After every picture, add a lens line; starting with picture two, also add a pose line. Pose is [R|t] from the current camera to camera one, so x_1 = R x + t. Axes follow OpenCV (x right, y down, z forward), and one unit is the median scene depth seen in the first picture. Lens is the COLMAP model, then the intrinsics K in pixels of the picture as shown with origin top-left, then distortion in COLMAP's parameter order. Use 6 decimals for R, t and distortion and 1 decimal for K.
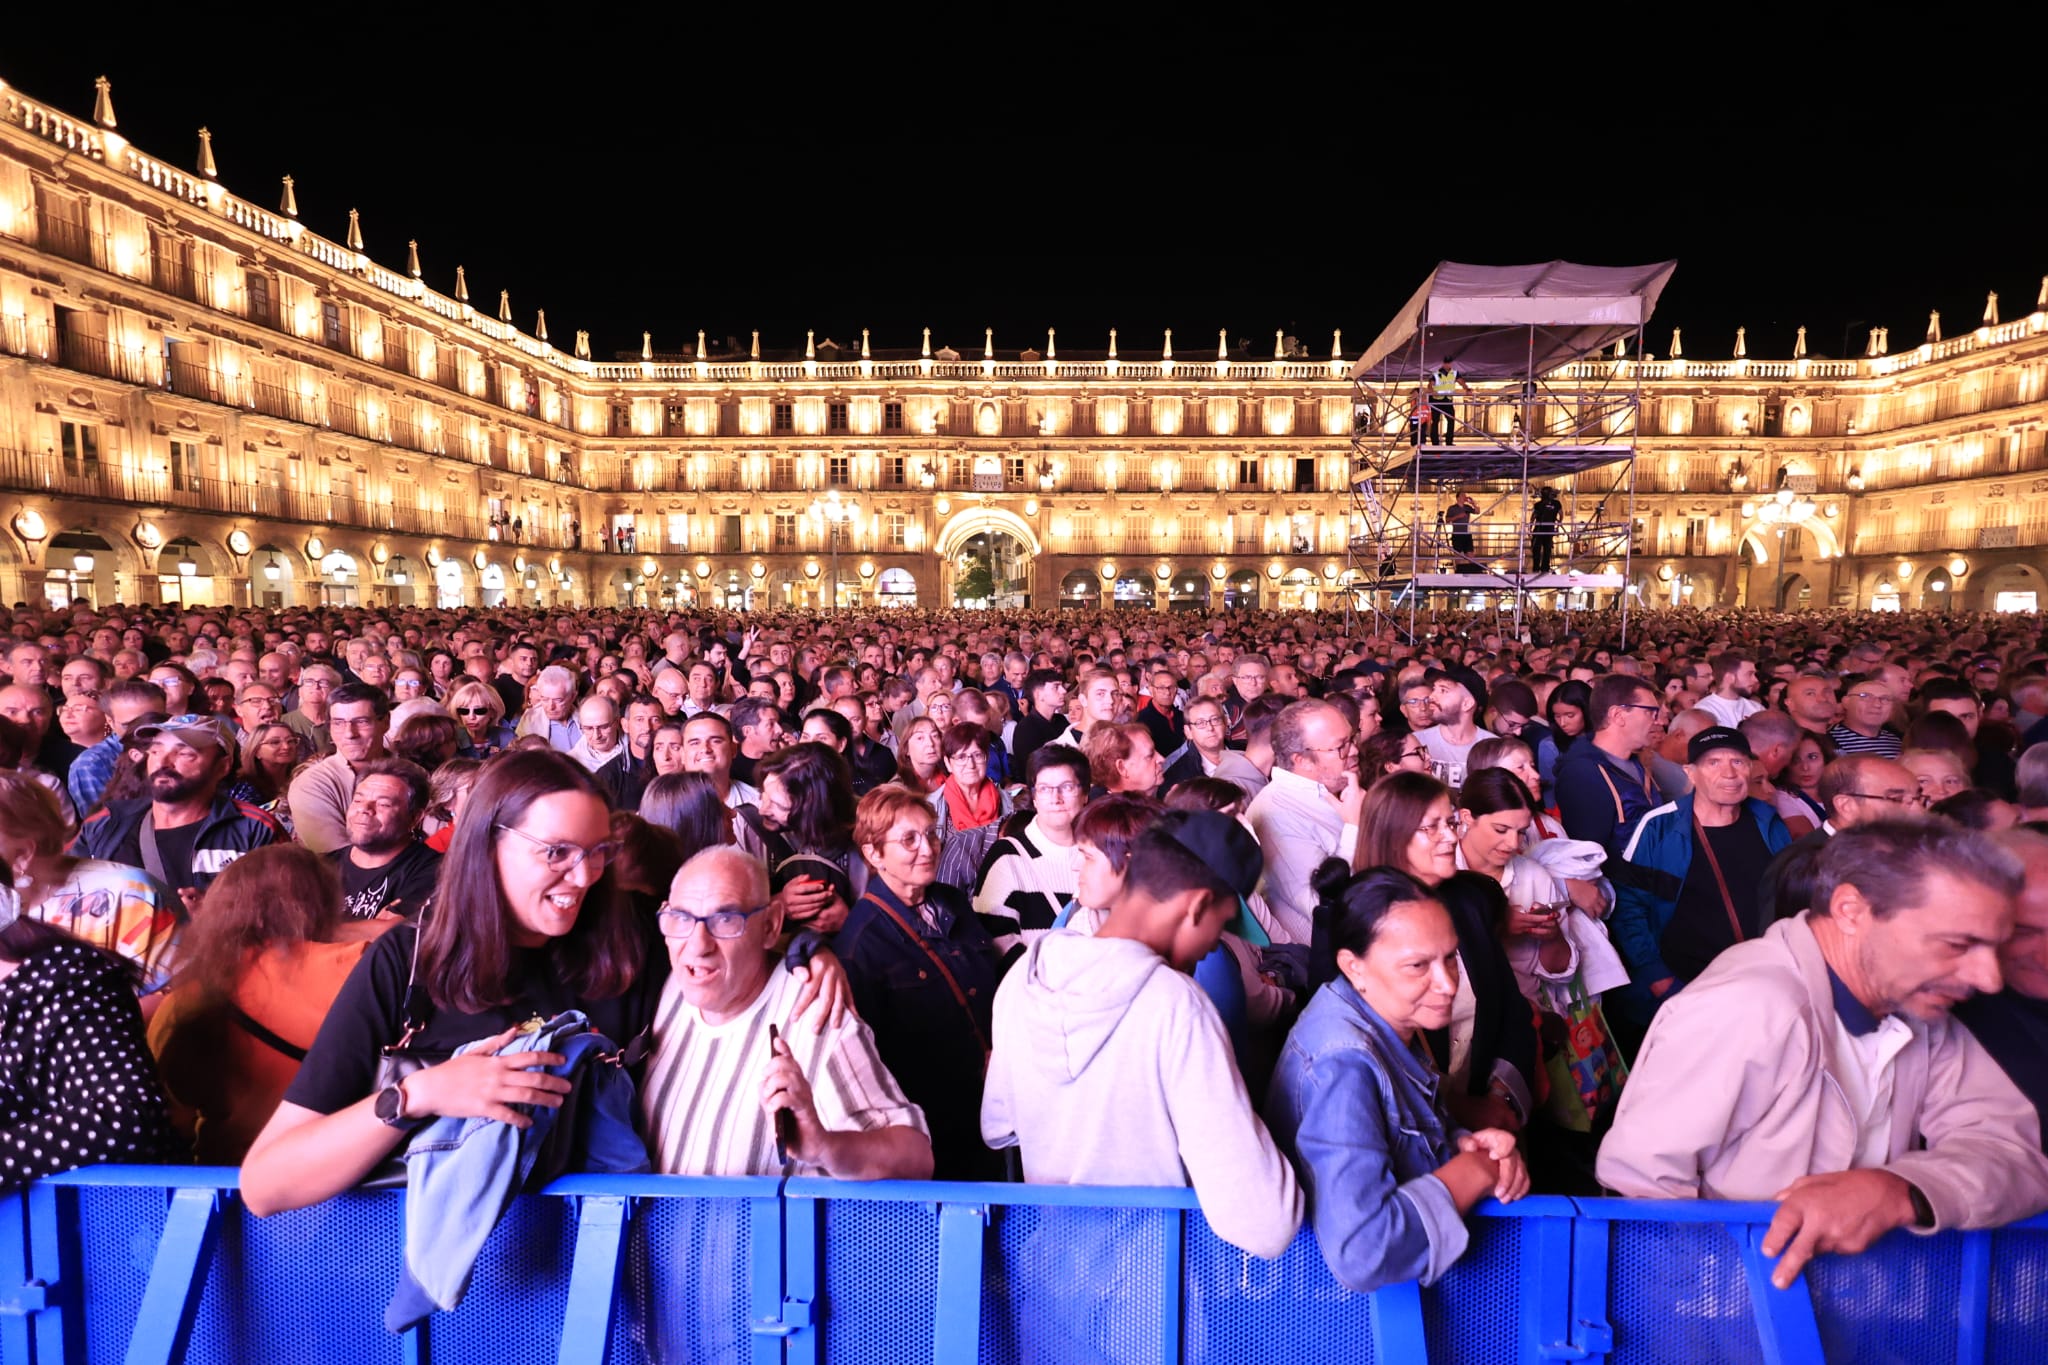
lens RADIAL K [[944.2, 0, 1026.4], [0, 944.2, 689.4], [0, 0, 1]] dist [-0.001310, -0.000230]
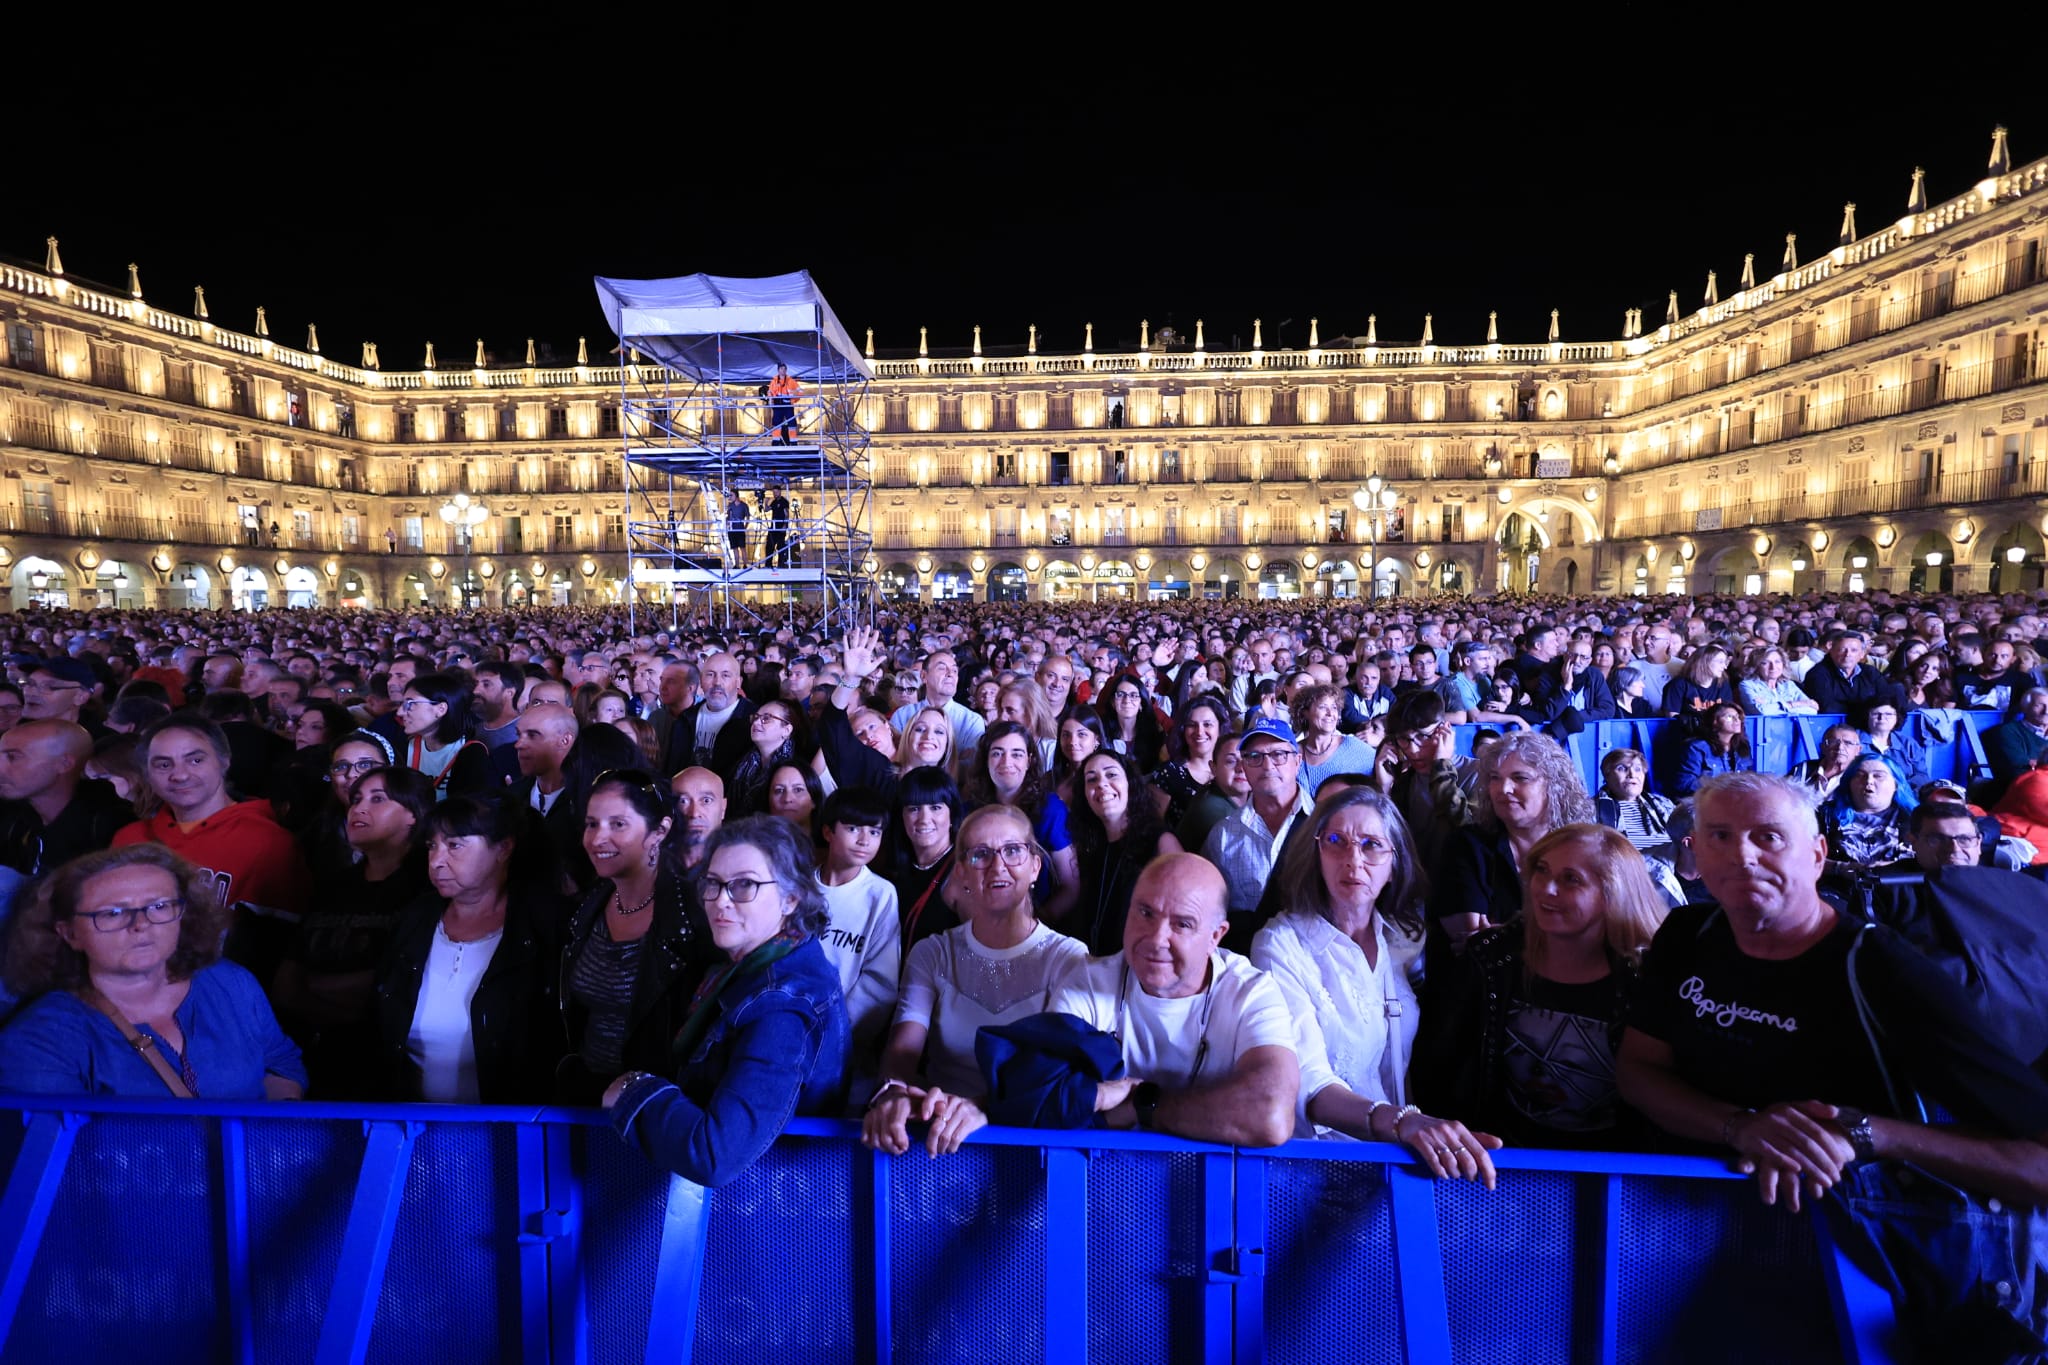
lens RADIAL K [[944.2, 0, 1025.4], [0, 944.2, 685.2], [0, 0, 1]] dist [-0.001310, -0.000230]
pose [[0.999113, -0.008312, -0.041272, 0.299359], [0.008412, 0.999962, 0.002243, 0.003440], [0.041252, -0.002588, 0.999145, -0.014962]]
